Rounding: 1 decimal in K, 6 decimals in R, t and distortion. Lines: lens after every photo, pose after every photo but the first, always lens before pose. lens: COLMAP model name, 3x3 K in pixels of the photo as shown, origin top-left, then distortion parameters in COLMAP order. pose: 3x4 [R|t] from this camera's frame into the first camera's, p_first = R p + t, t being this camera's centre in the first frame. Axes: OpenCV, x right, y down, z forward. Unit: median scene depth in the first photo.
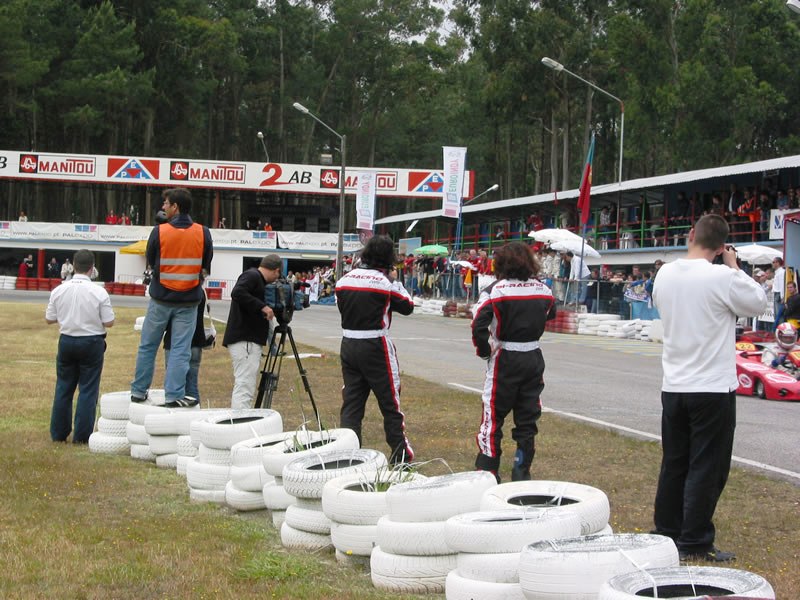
lens RADIAL K [[1749.5, 0, 400.0], [0, 1749.5, 300.0], [0, 0, 1]] dist [0.072531, -0.029828]
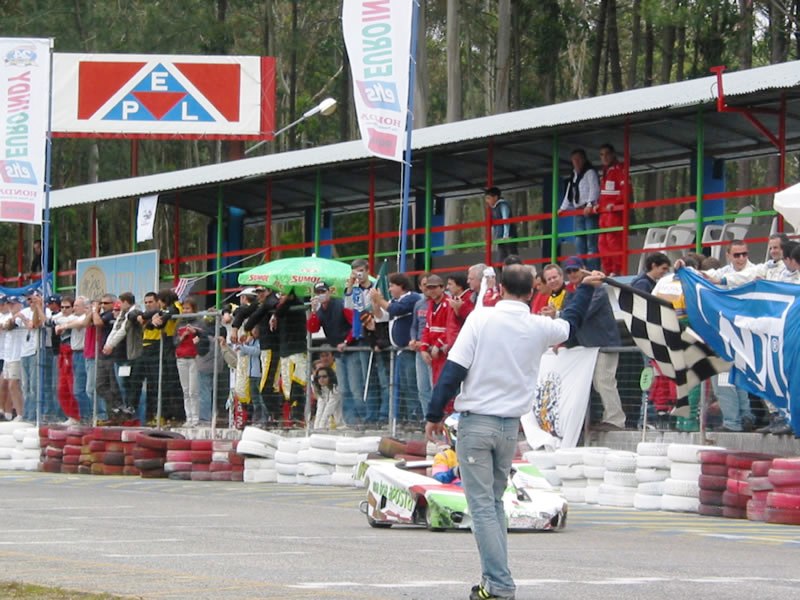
lens RADIAL K [[4074.3, 0, 400.0], [0, 4074.3, 300.0], [0, 0, 1]] dist [0.244059, -1.309648]
pose [[0.988046, -0.022025, 0.152578, -0.071351], [0.027468, 0.999056, -0.033658, 0.000675], [-0.151692, 0.037446, 0.987718, 0.285316]]
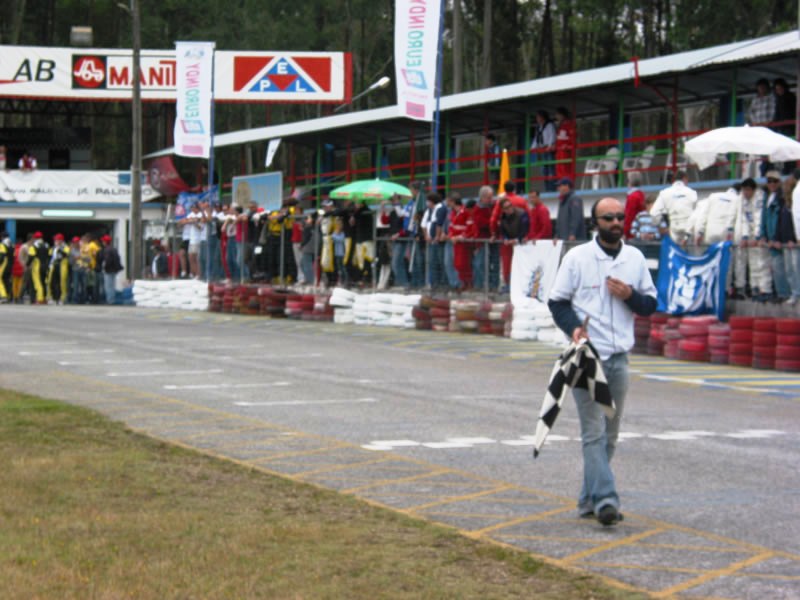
lens RADIAL K [[2229.1, 0, 400.0], [0, 2229.1, 300.0], [0, 0, 1]] dist [0.159011, -0.433056]
pose [[0.989350, -0.035304, 0.141211, -0.059695], [0.033183, 0.999299, 0.017342, -0.008445], [-0.141724, -0.012472, 0.989828, 0.377061]]
